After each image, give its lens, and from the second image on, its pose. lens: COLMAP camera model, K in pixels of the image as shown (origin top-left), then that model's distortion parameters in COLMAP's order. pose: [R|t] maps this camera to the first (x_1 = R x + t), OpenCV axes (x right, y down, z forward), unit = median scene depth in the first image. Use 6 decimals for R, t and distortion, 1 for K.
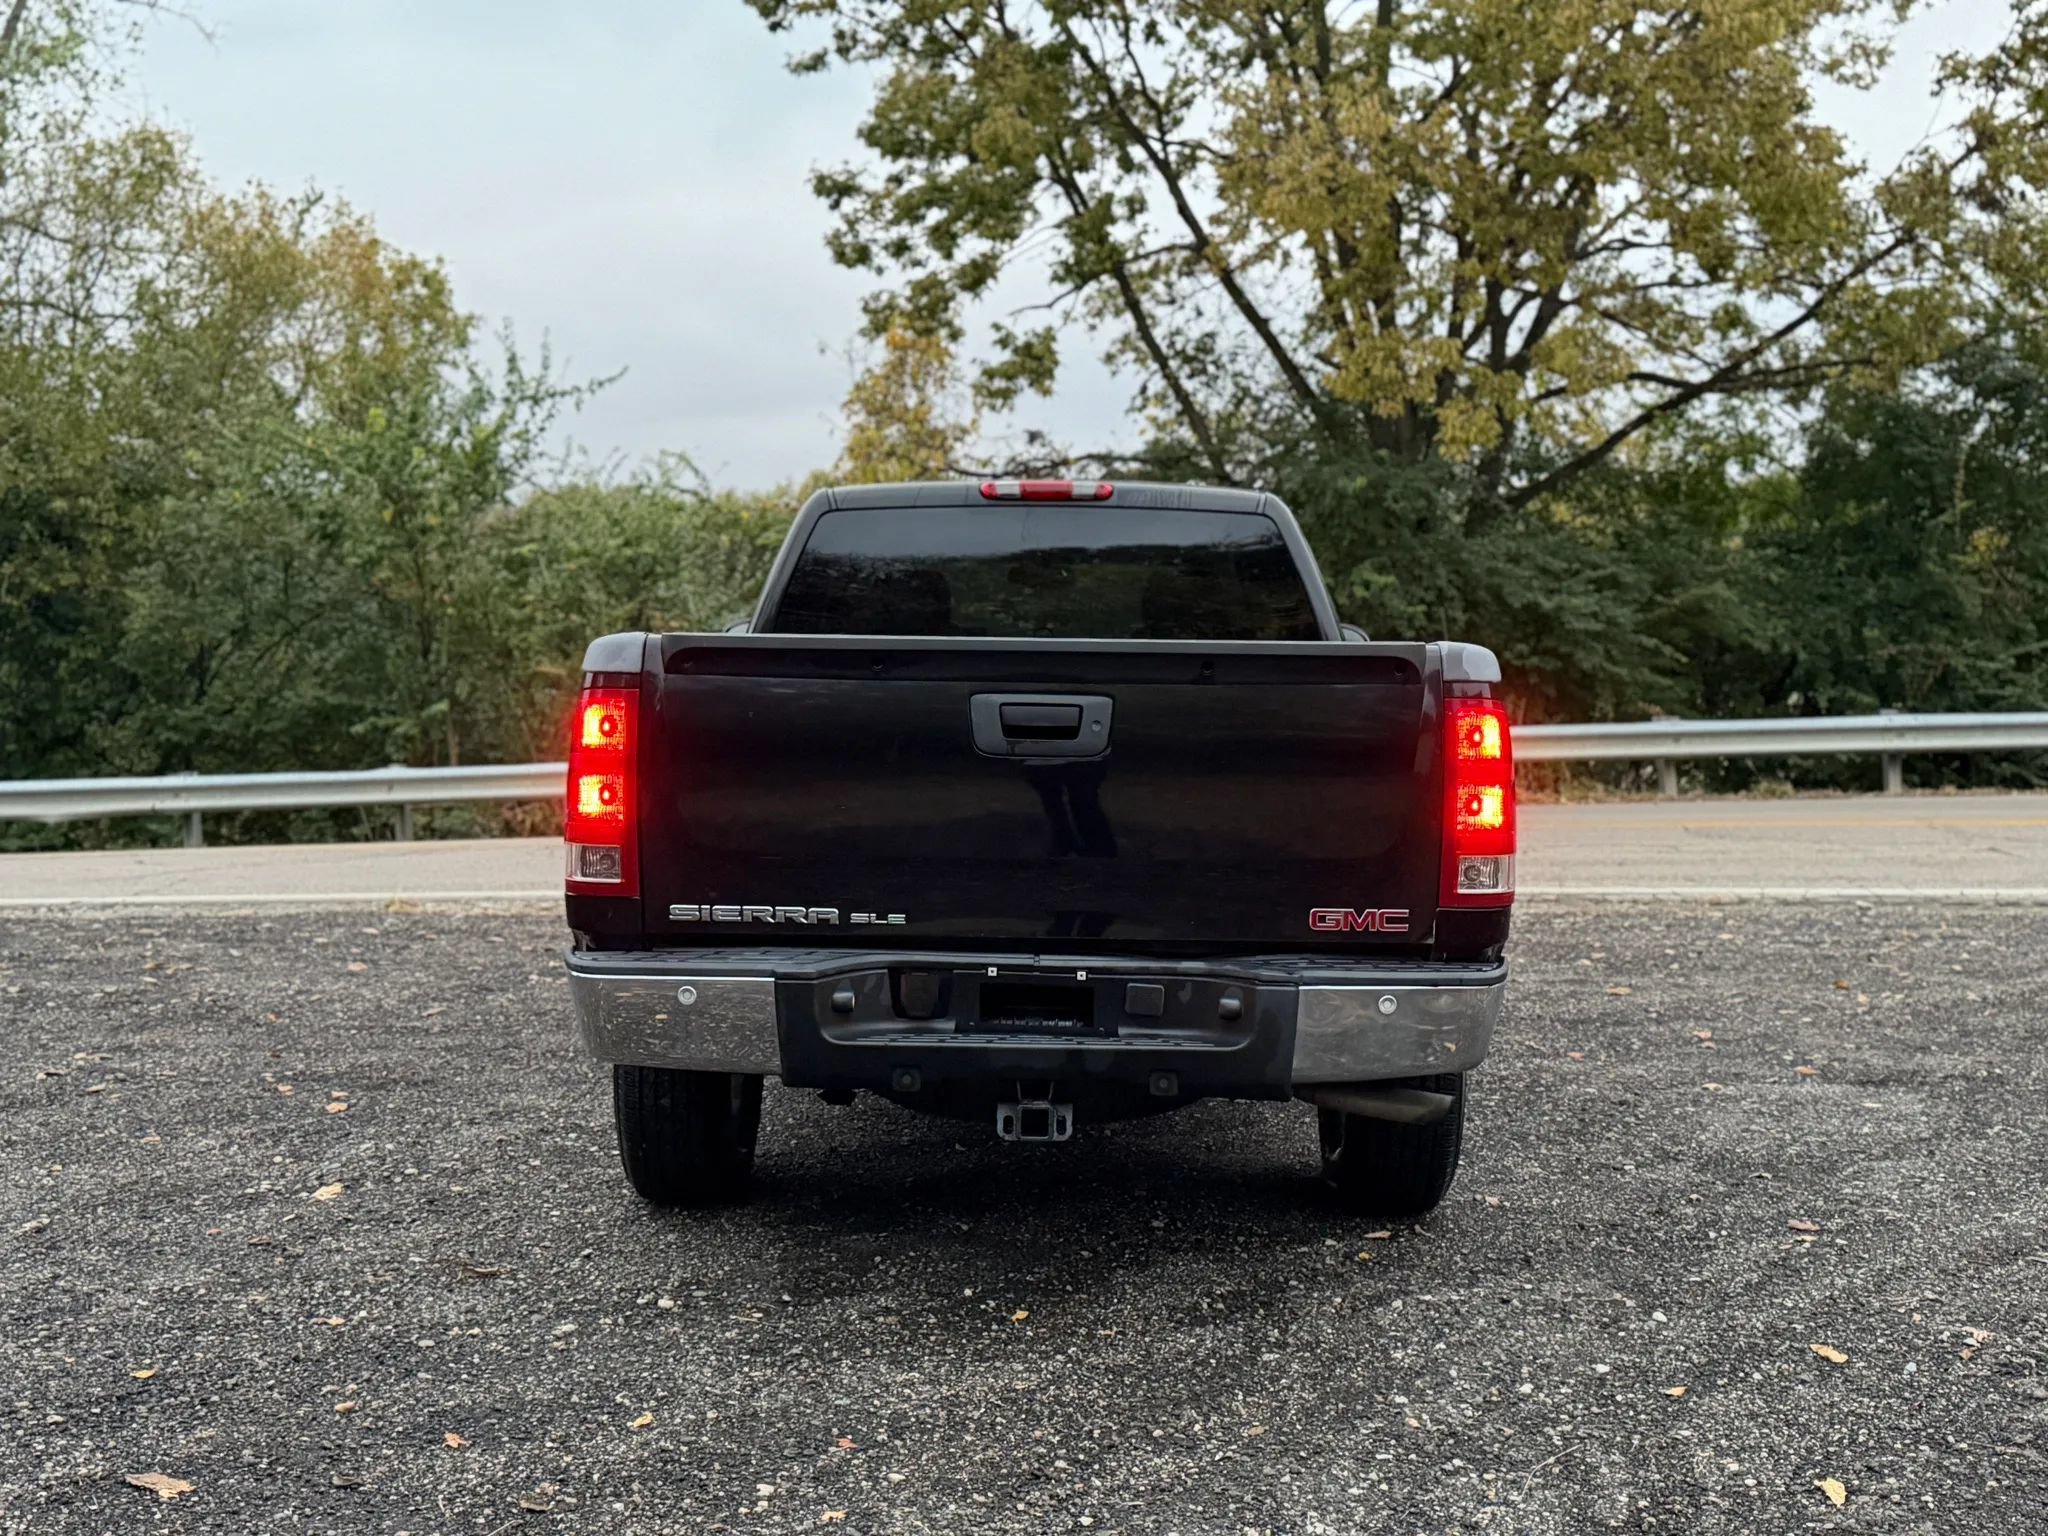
lens RADIAL K [[2121.0, 0, 1032.5], [0, 2121.0, 784.8], [0, 0, 1]] dist [0.068893, 0.000000]
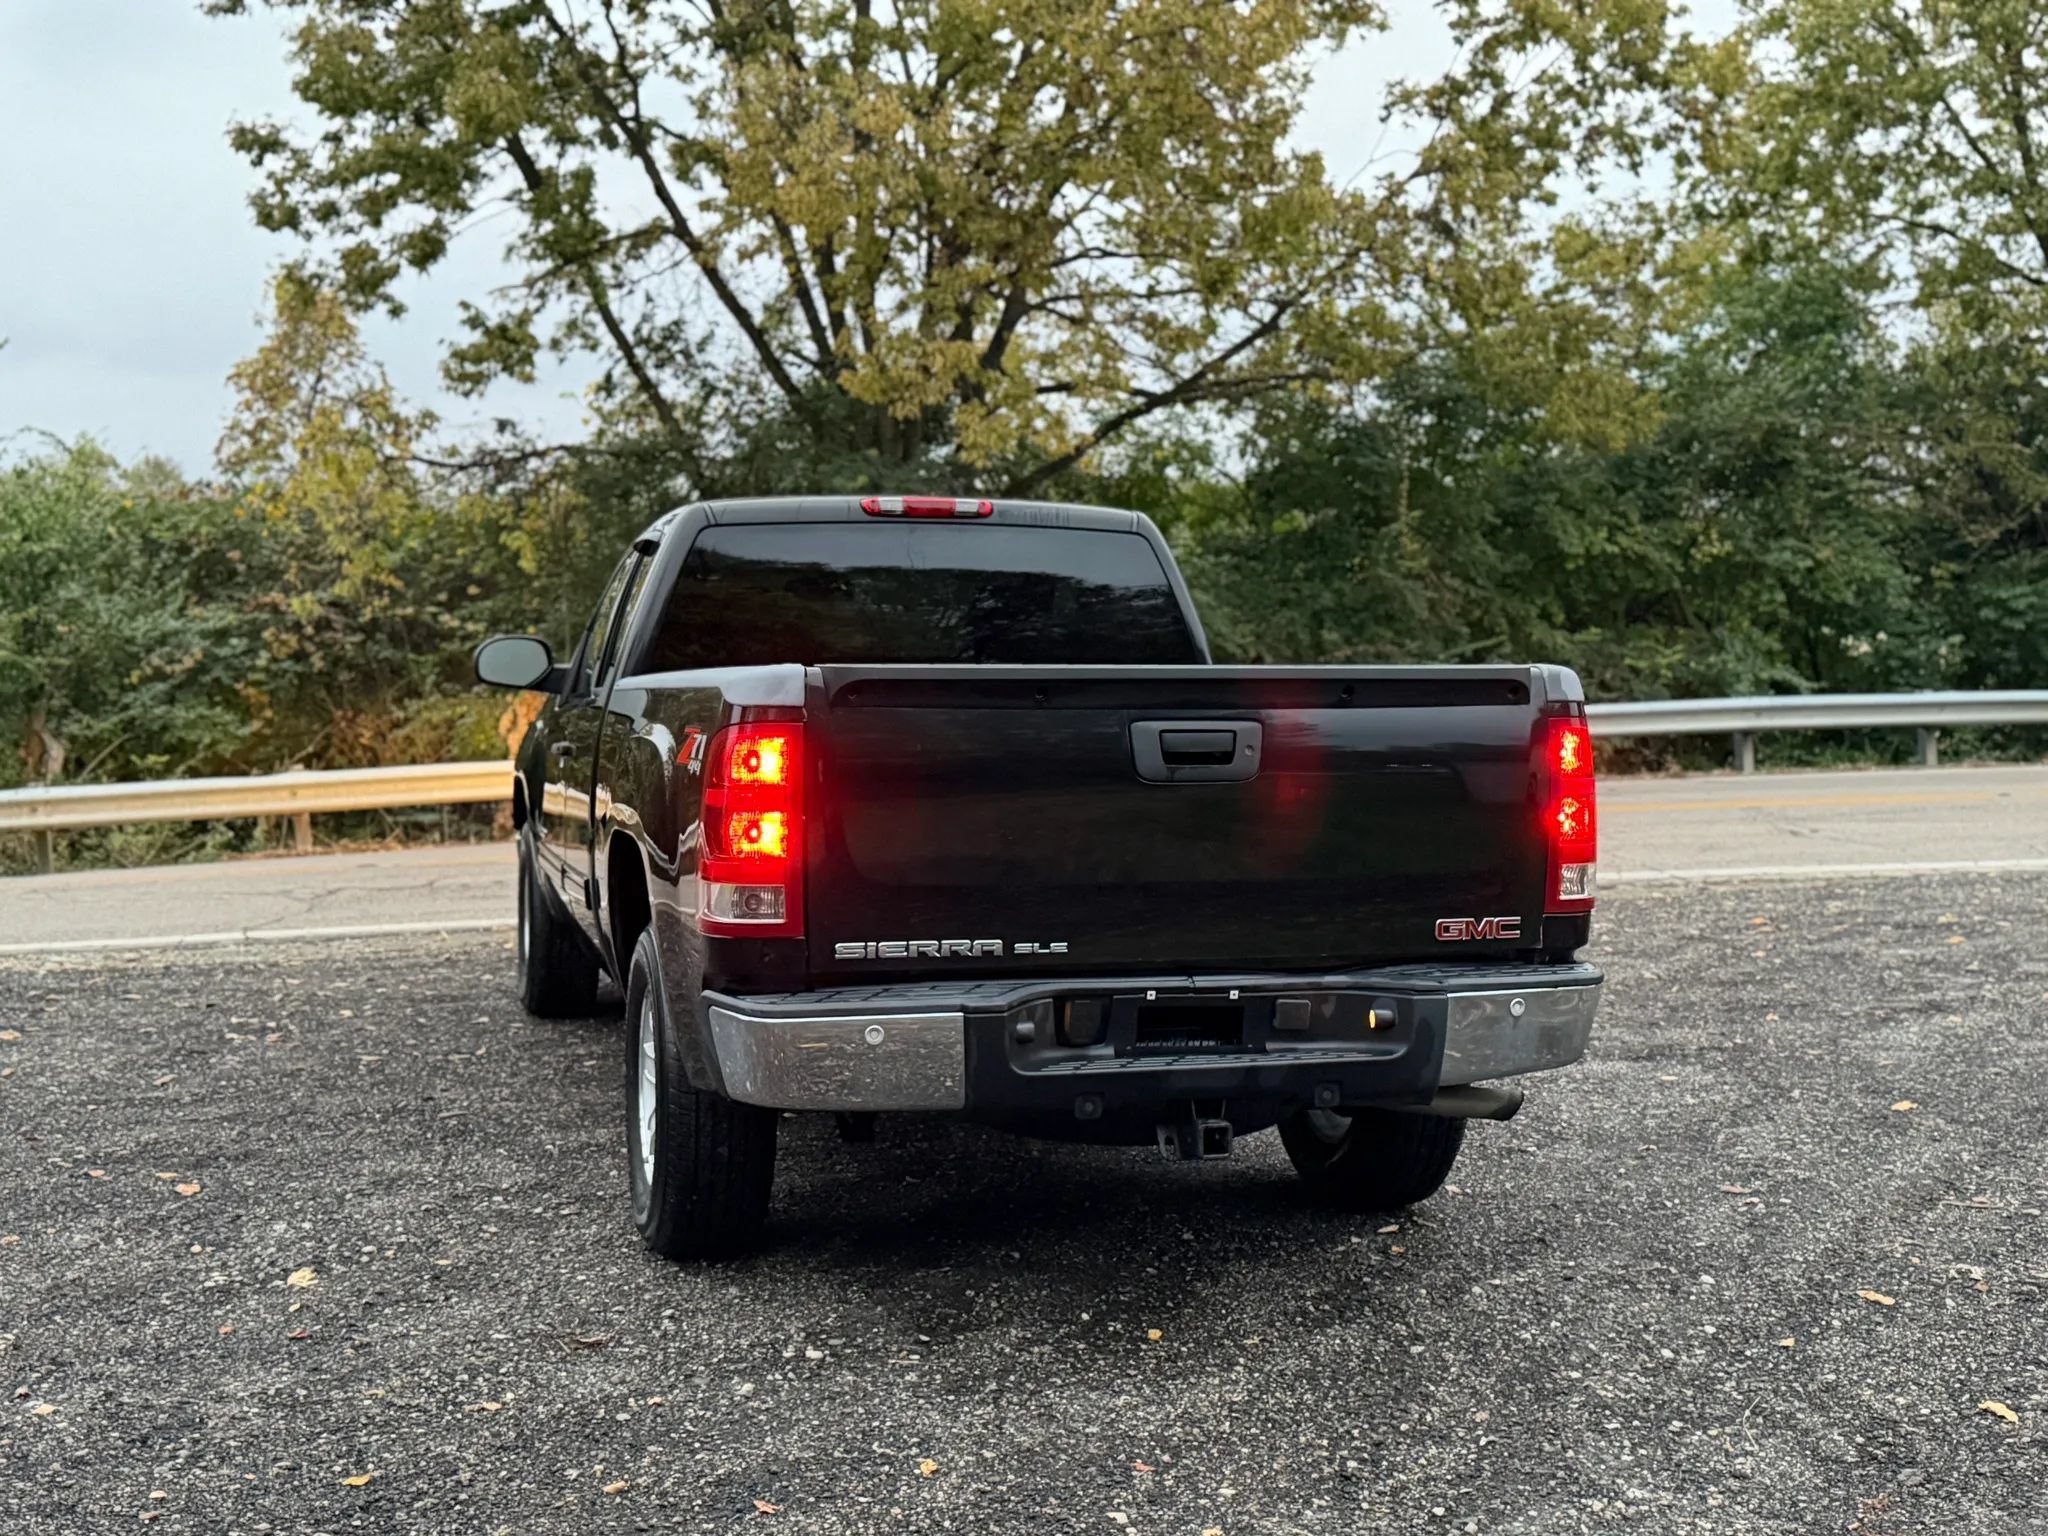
lens RADIAL K [[2232.9, 0, 1016.2], [0, 2232.9, 781.4], [0, 0, 1]] dist [0.072213, 0.000000]
pose [[0.958576, -0.024857, 0.283749, -0.069971], [0.026024, 0.999661, -0.000344, -0.002810], [-0.283645, 0.007714, 0.958898, -0.001127]]
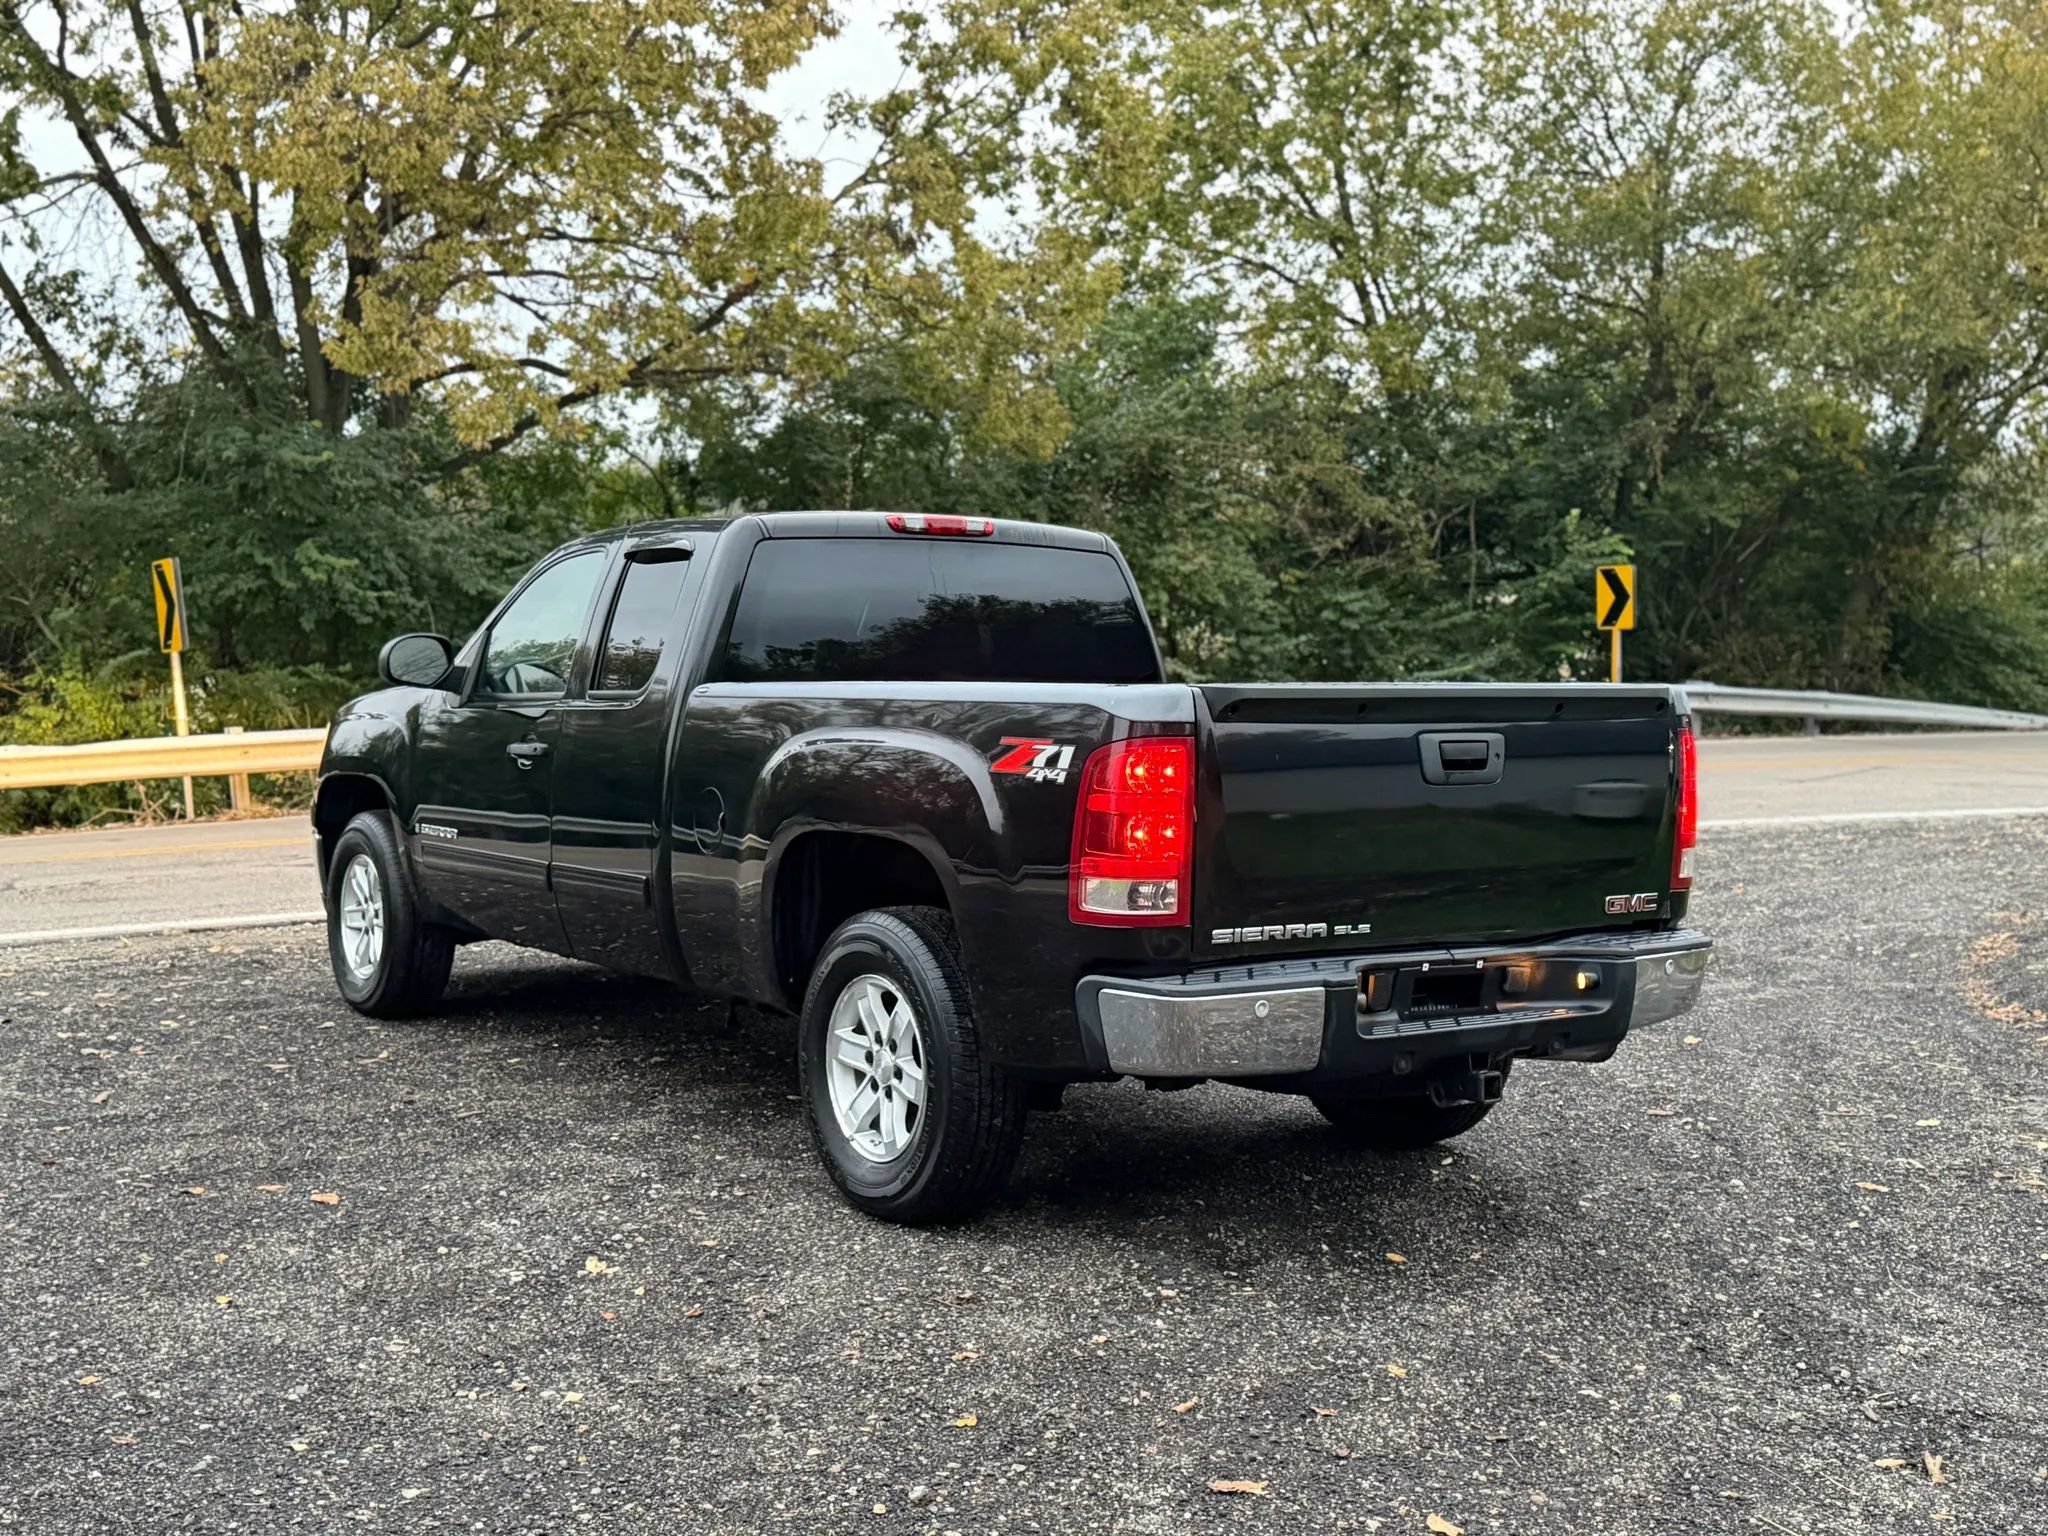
lens RADIAL K [[2232.9, 0, 1004.2], [0, 2232.9, 785.1], [0, 0, 1]] dist [0.072213, 0.000000]
pose [[0.816530, -0.035159, 0.576231, -0.170882], [0.029744, 0.999380, 0.018829, -0.008144], [-0.576536, 0.001765, 0.817070, 0.020388]]
